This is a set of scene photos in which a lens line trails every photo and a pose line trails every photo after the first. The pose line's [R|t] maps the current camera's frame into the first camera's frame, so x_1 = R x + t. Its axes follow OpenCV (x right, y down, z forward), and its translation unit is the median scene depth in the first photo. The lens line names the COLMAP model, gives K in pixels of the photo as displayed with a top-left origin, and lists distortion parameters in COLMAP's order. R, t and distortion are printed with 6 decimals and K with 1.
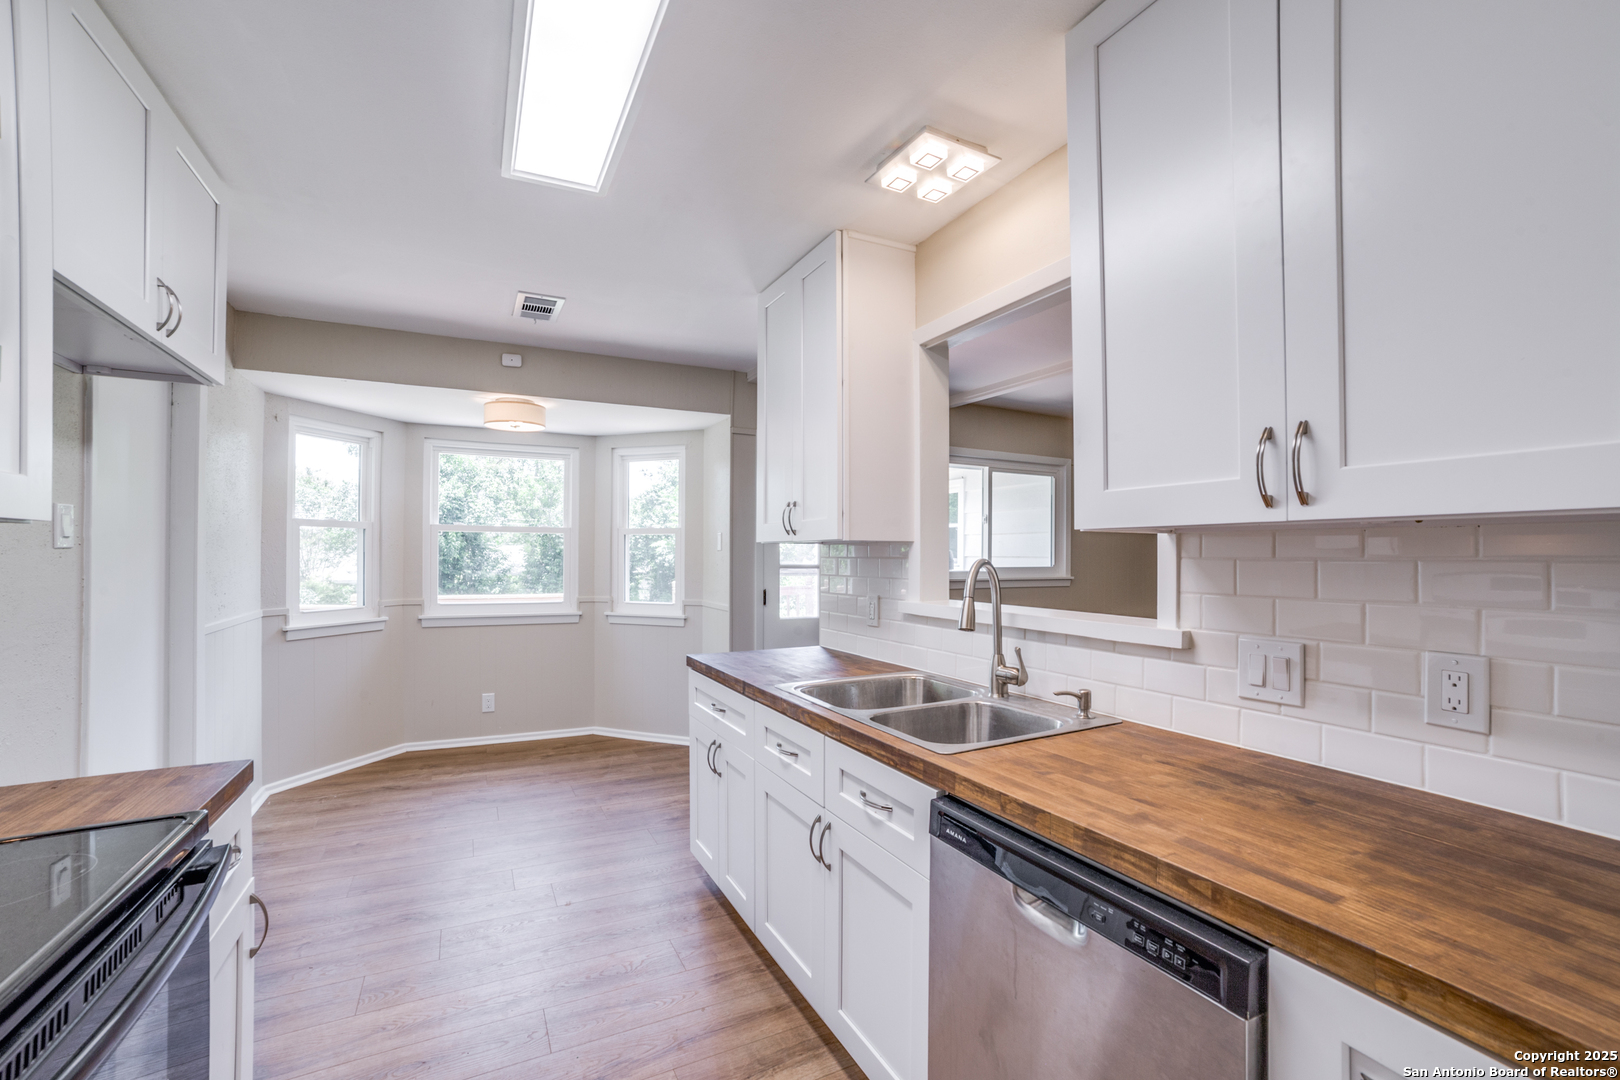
lens RADIAL K [[671.5, 0, 798.4], [0, 671.5, 555.4], [0, 0, 1]] dist [-0.079375, 0.026755]
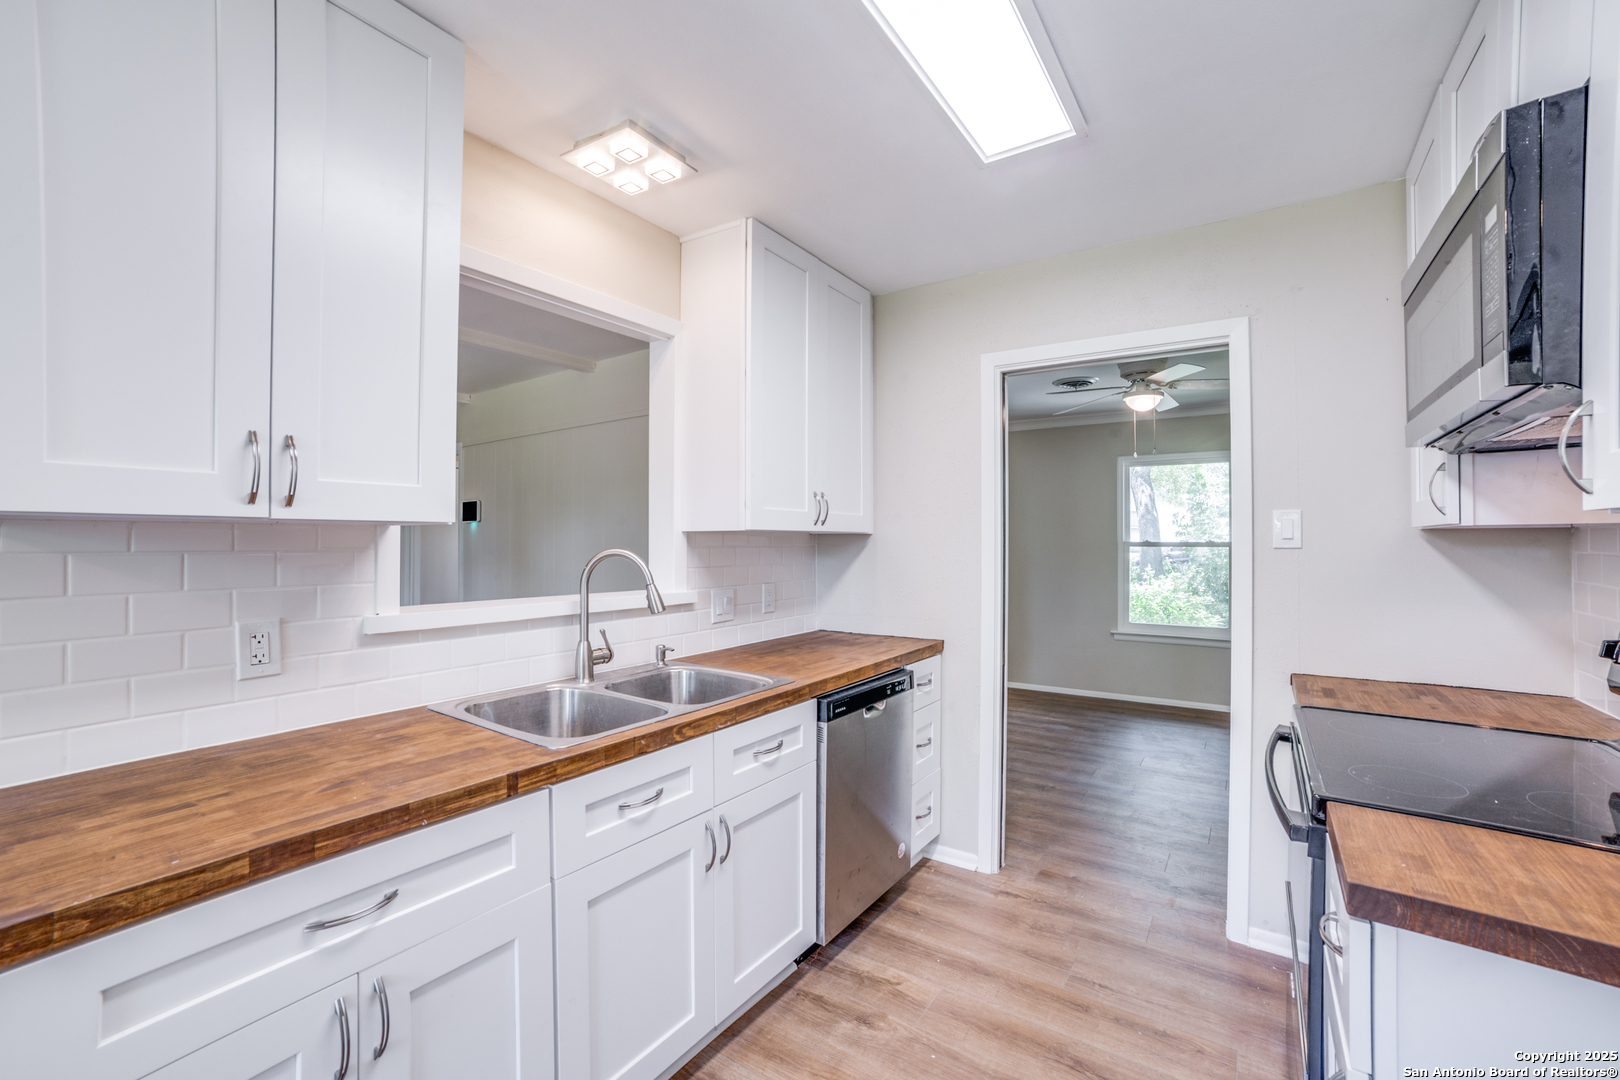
lens RADIAL K [[669.4, 0, 810.0], [0, 669.4, 540.0], [0, 0, 1]] dist [-0.061581, 0.027039]
pose [[-0.491443, 0.001061, 0.870909, -0.819531], [-0.007770, 0.999954, -0.005603, -0.006404], [-0.870875, -0.009520, -0.491412, 1.271394]]
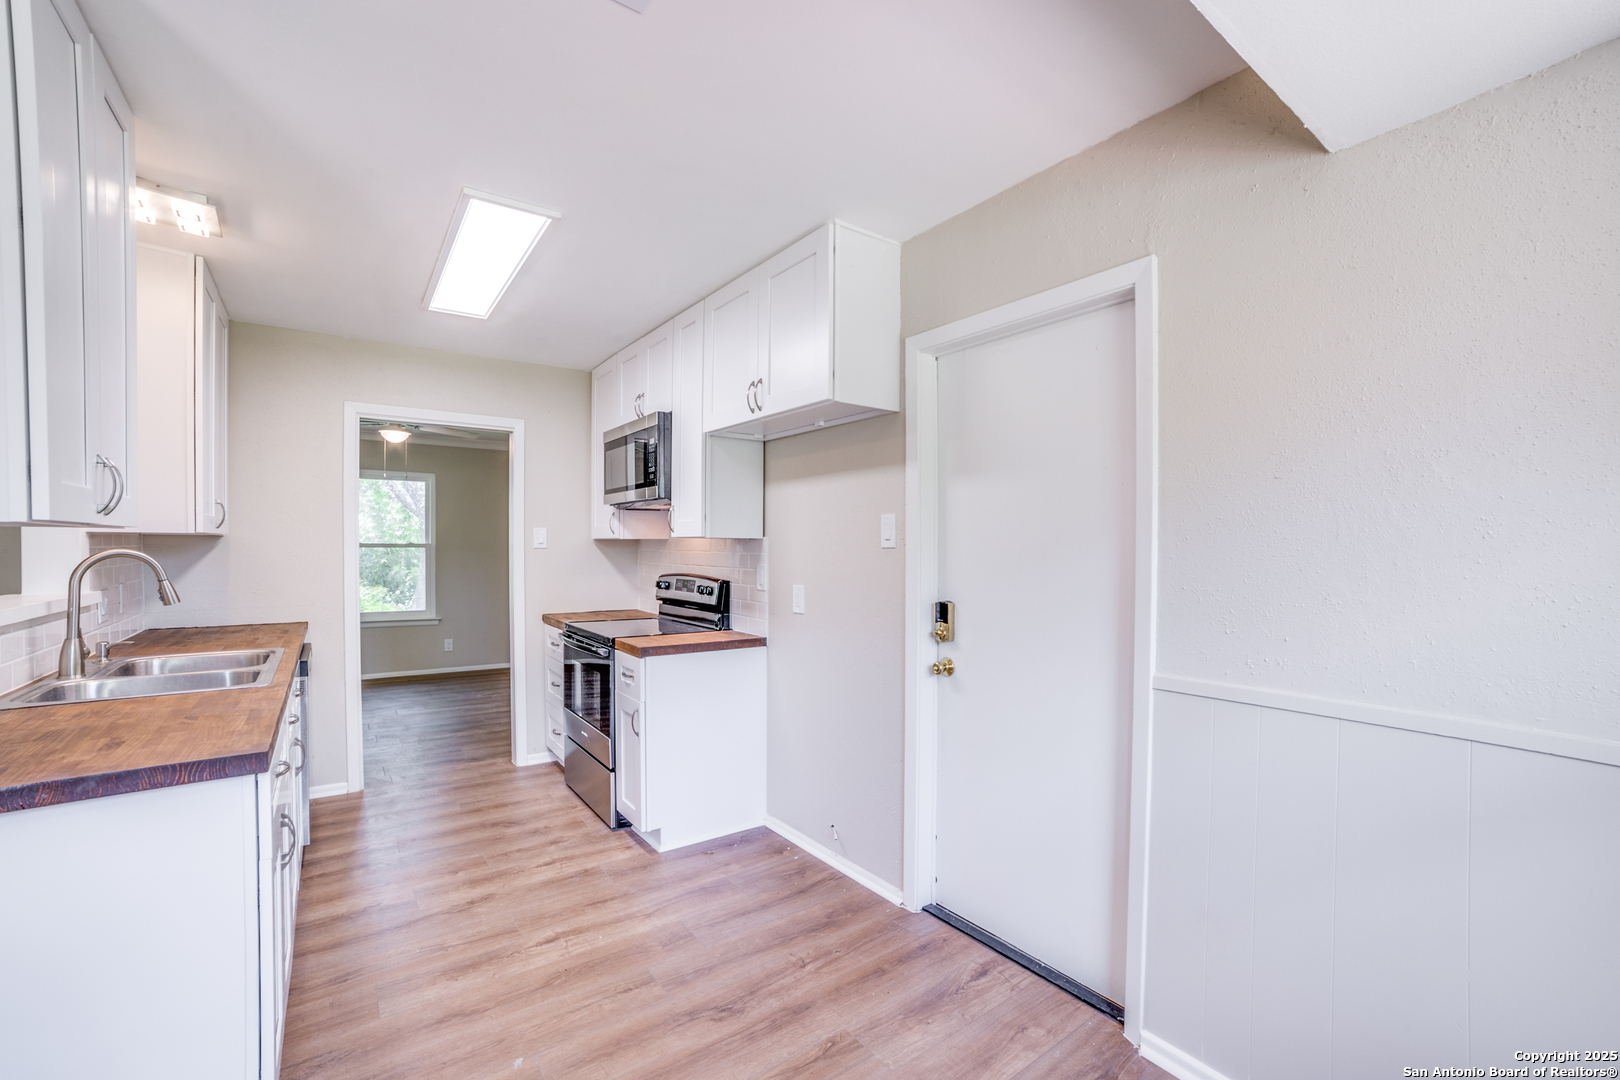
lens RADIAL K [[671.5, 0, 798.4], [0, 671.5, 555.4], [0, 0, 1]] dist [-0.079375, 0.026755]
pose [[-0.987955, -0.005991, -0.154626, -0.732760], [-0.006889, 0.999962, 0.005271, 0.001022], [0.154588, 0.006272, -0.987959, 2.307417]]
